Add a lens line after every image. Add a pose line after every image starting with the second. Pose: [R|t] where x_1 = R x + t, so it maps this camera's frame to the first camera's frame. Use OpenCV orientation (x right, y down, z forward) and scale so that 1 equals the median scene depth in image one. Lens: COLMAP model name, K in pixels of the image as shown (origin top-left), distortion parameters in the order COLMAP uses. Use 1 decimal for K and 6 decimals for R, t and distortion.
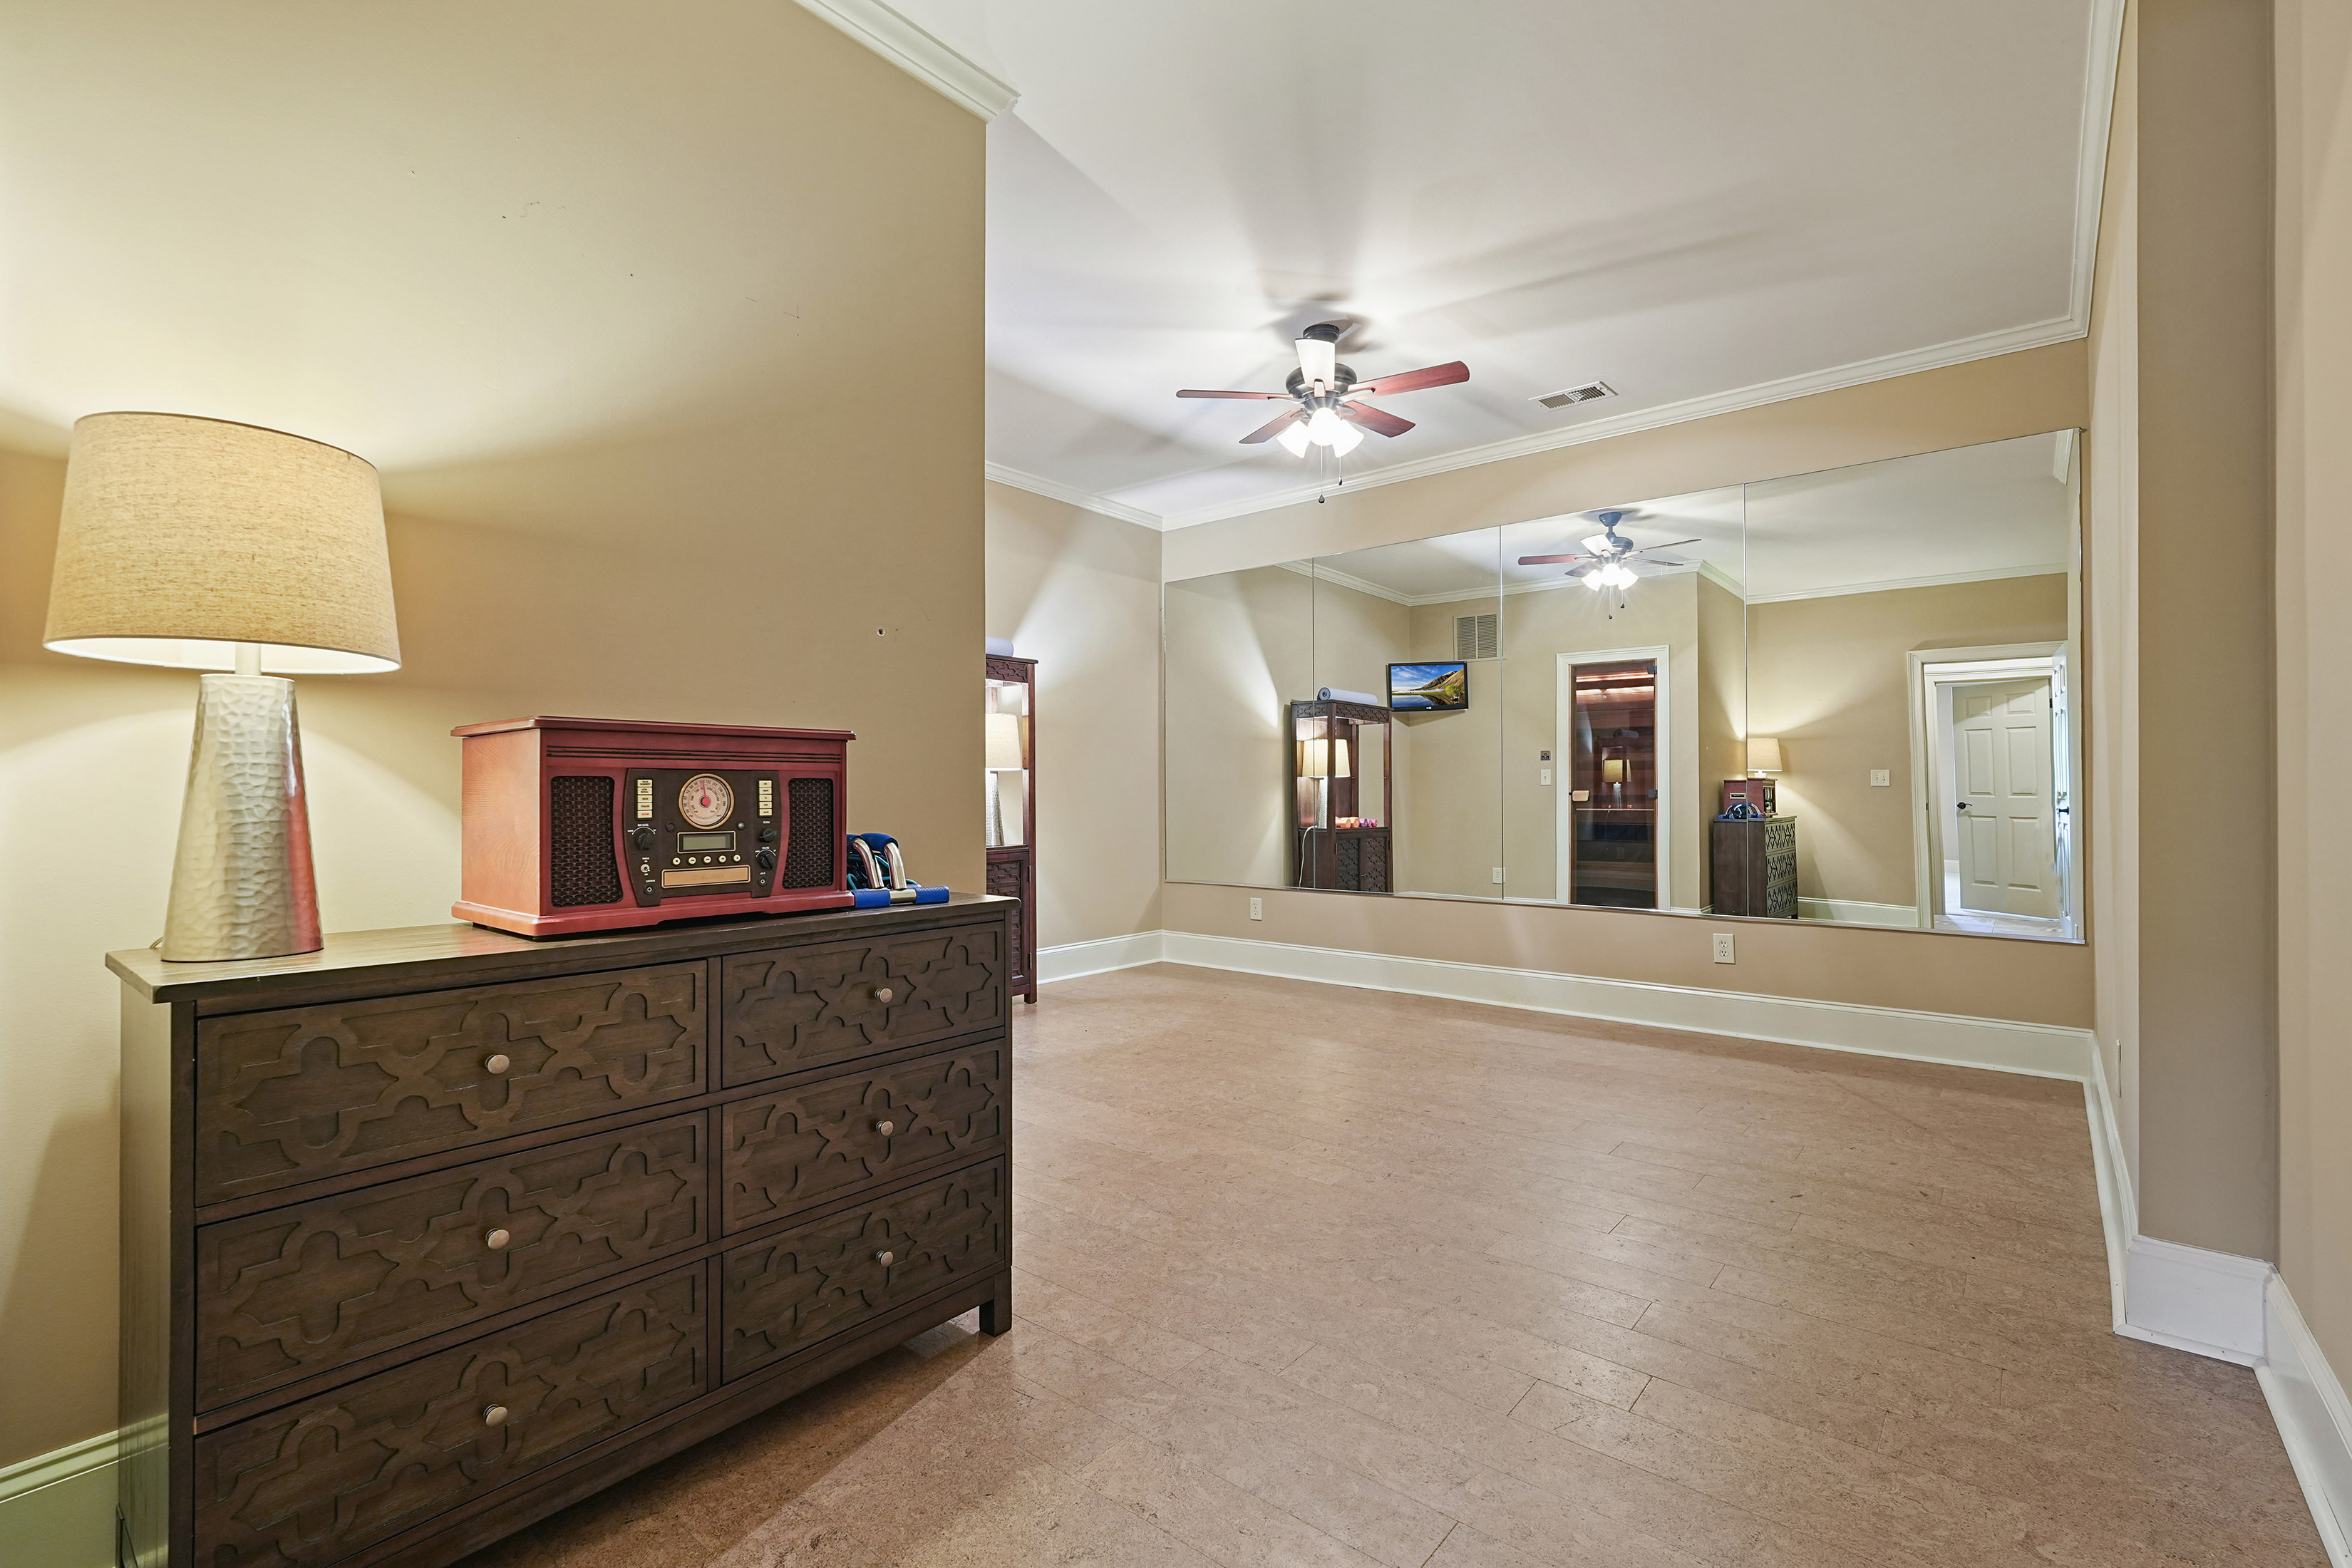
lens RADIAL K [[1040.7, 0, 1178.1], [0, 1040.7, 774.3], [0, 0, 1]] dist [-0.000292, 0.000673]
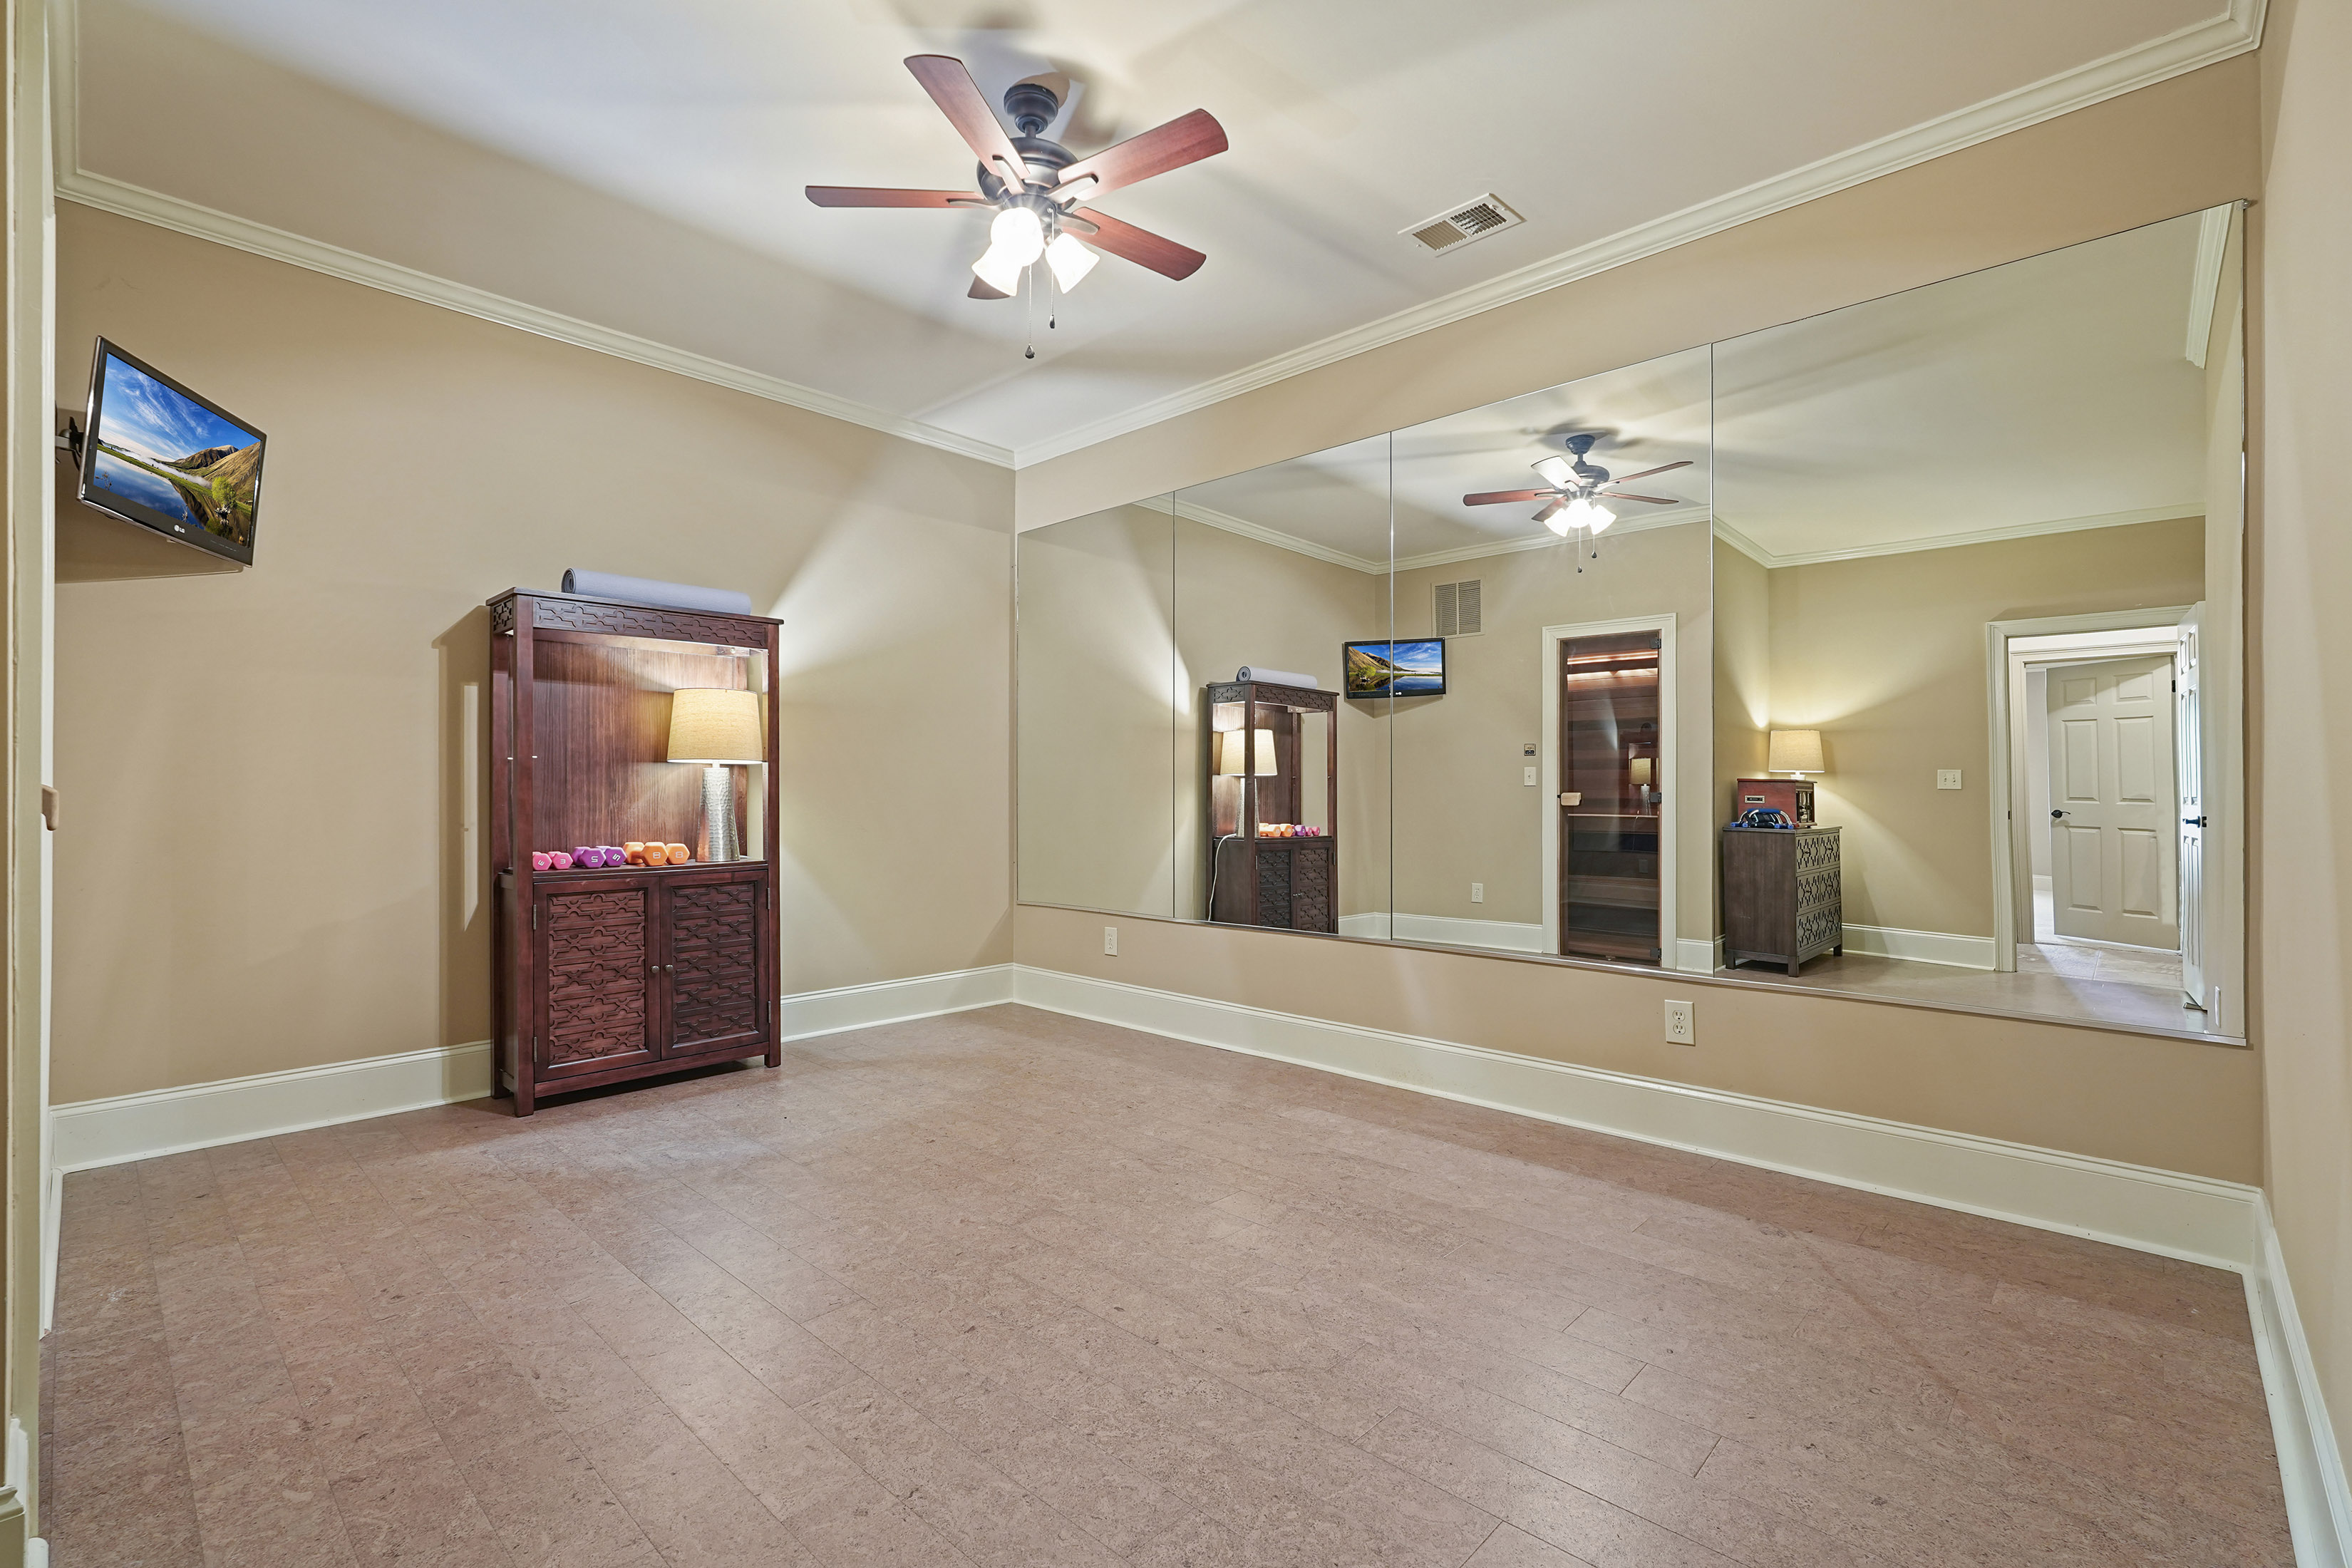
lens RADIAL K [[1040.5, 0, 1177.3], [0, 1040.5, 779.2], [0, 0, 1]] dist [-0.009157, 0.005649]
pose [[0.997964, 0.003227, -0.063693, 0.141542], [-0.003031, 0.999990, 0.003177, 0.003349], [0.063703, -0.002978, 0.997964, 0.176407]]
